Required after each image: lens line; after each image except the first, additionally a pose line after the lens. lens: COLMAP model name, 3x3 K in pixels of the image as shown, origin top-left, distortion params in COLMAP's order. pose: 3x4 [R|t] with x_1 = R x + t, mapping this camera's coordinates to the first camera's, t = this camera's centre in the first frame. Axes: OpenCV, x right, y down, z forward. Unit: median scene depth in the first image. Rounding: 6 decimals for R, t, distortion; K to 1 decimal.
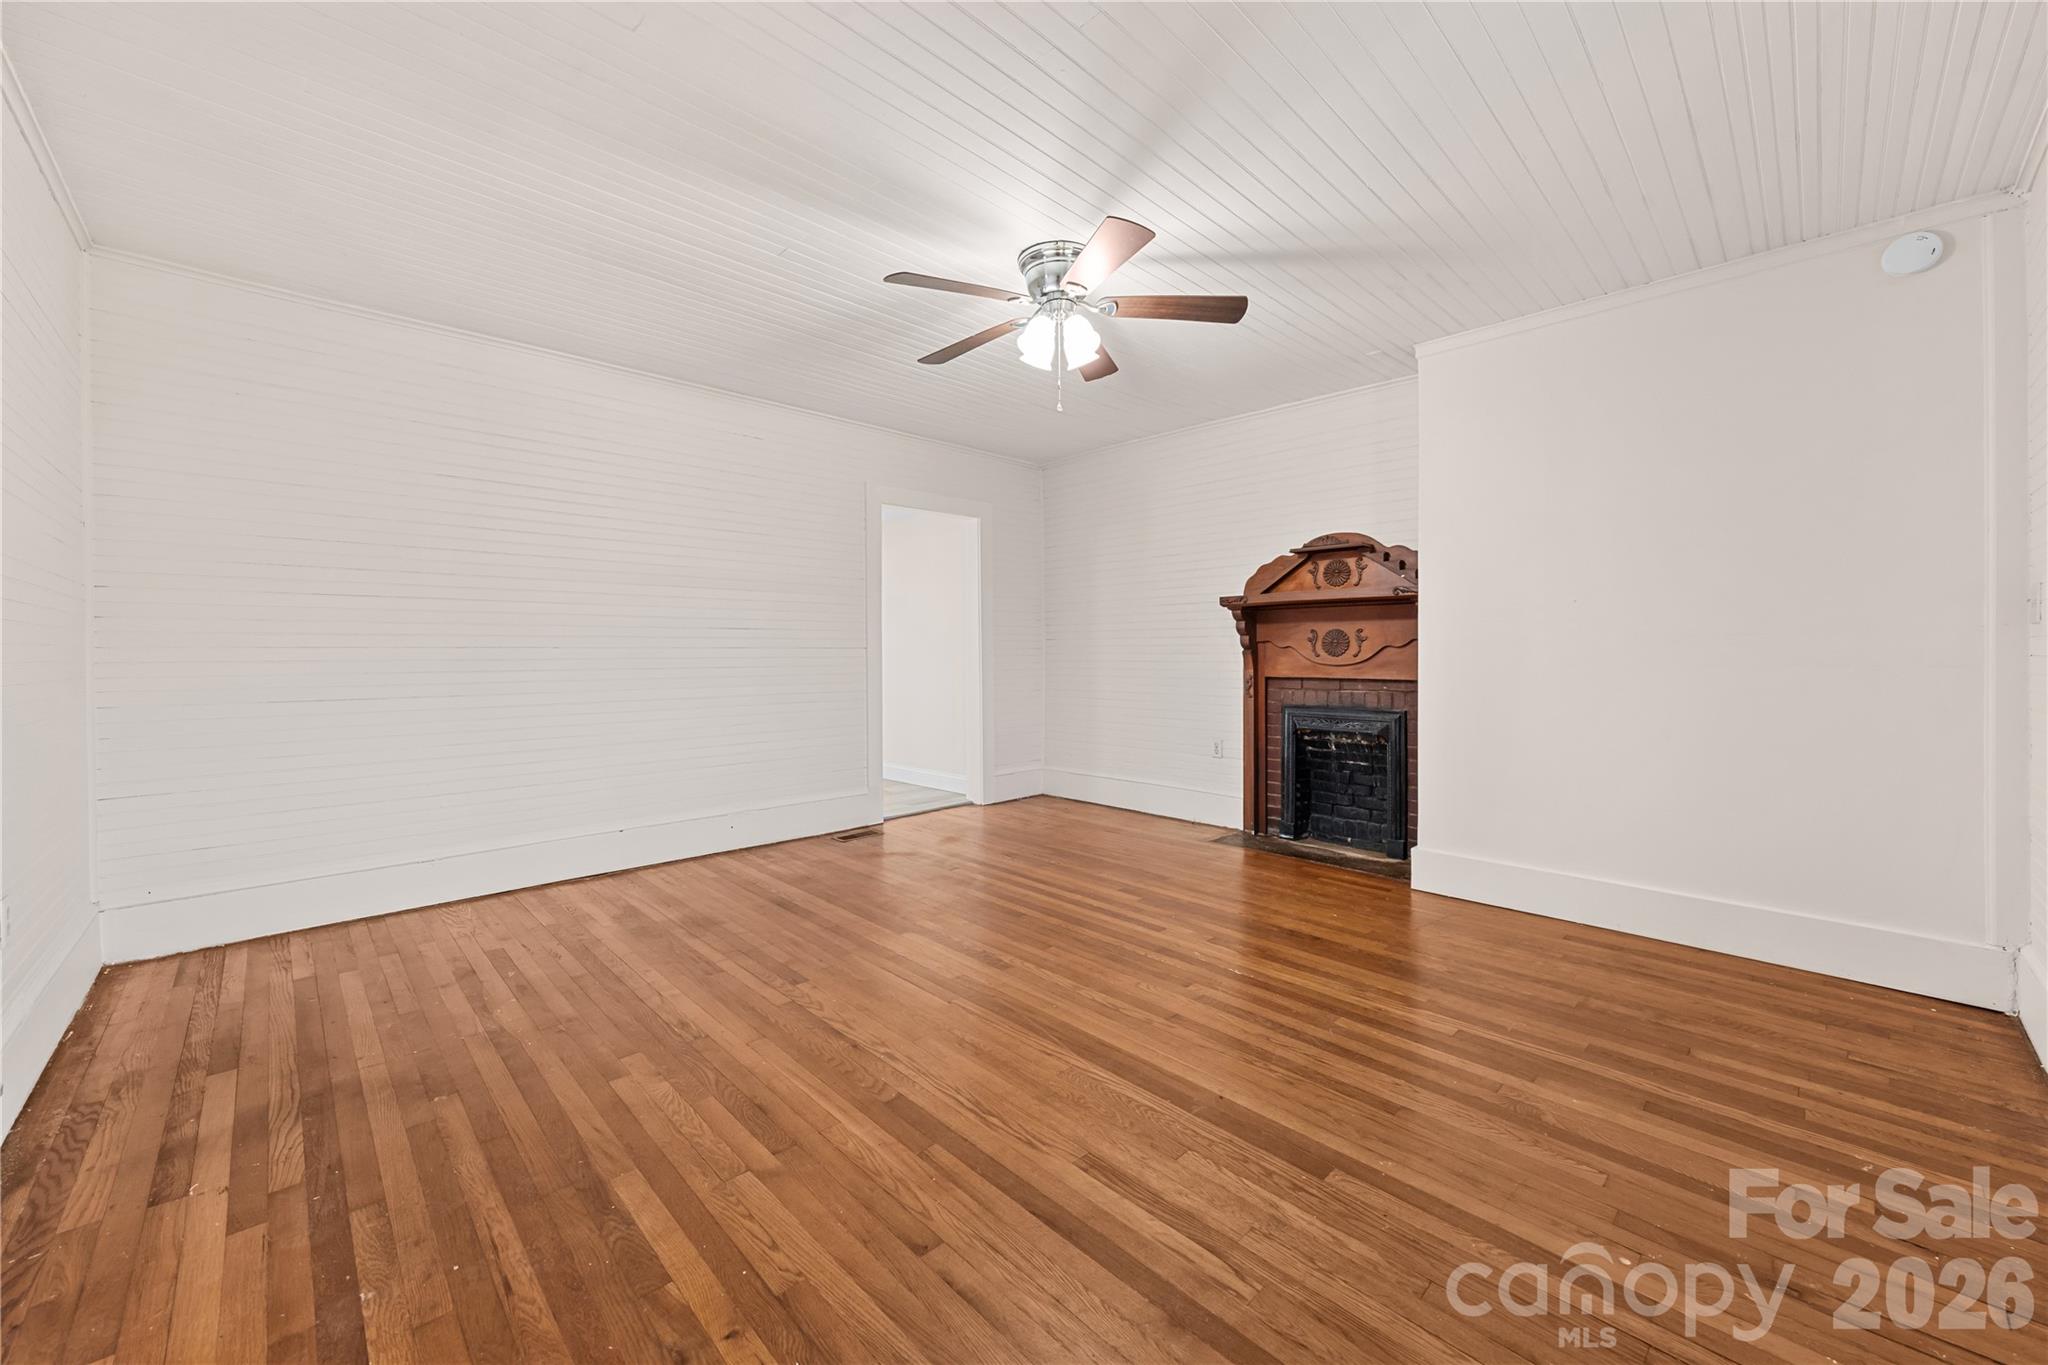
lens RADIAL K [[772.5, 0, 1047.2], [0, 772.5, 654.8], [0, 0, 1]] dist [-0.001996, -0.000220]
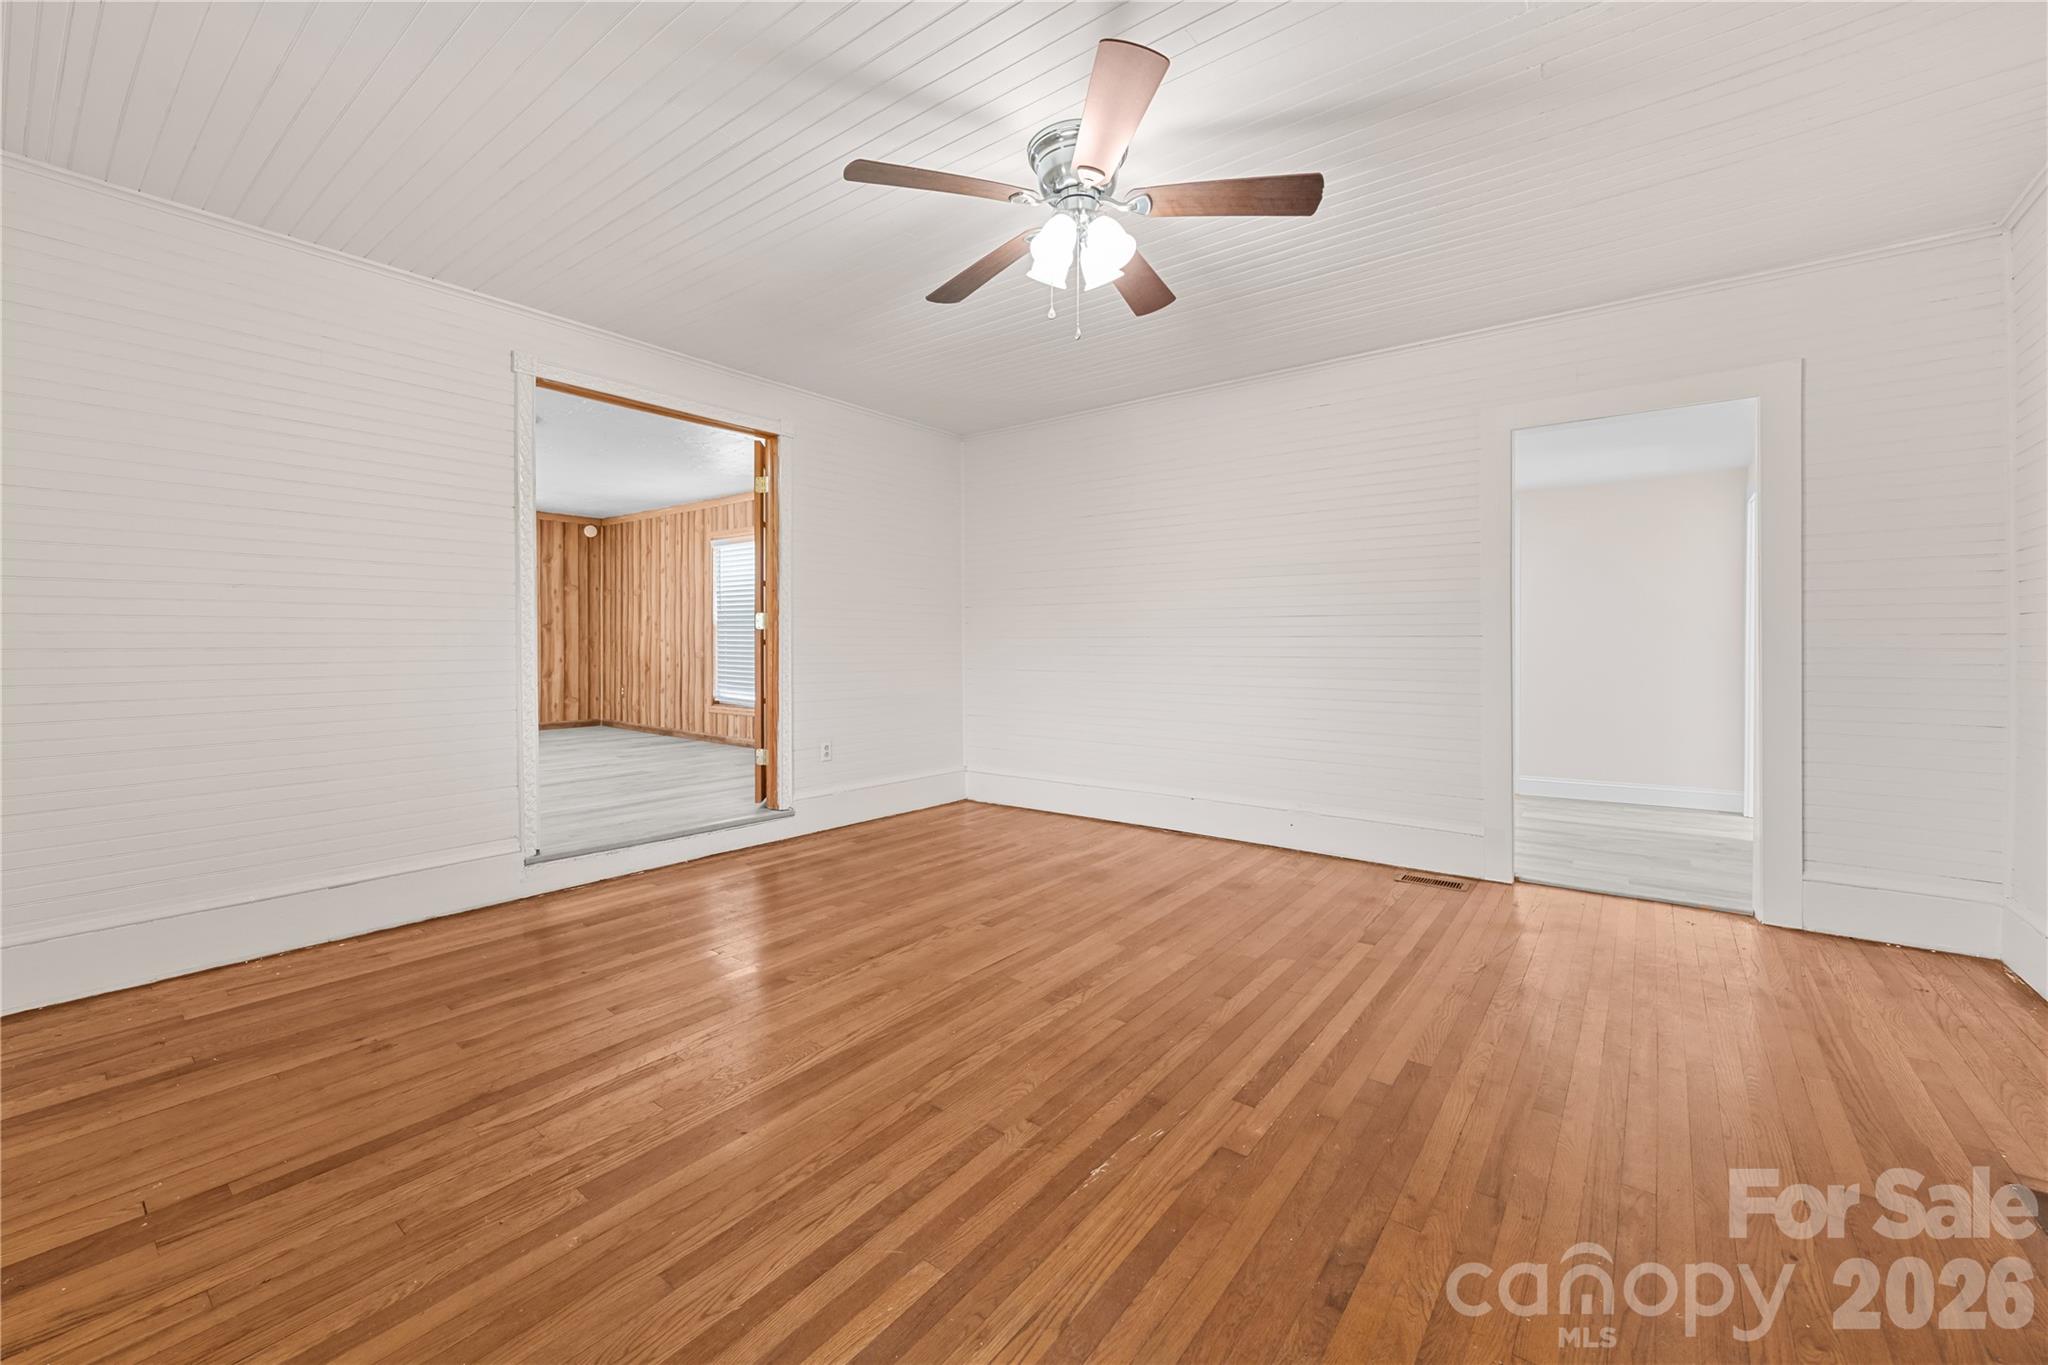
lens RADIAL K [[824.3, 0, 1032.0], [0, 824.3, 640.4], [0, 0, 1]] dist [-0.000975, -0.000236]
pose [[0.132342, -0.000118, -0.991204, 0.552961], [-0.003600, 0.999993, -0.000599, -0.002216], [0.991198, 0.003648, 0.132341, 0.542383]]
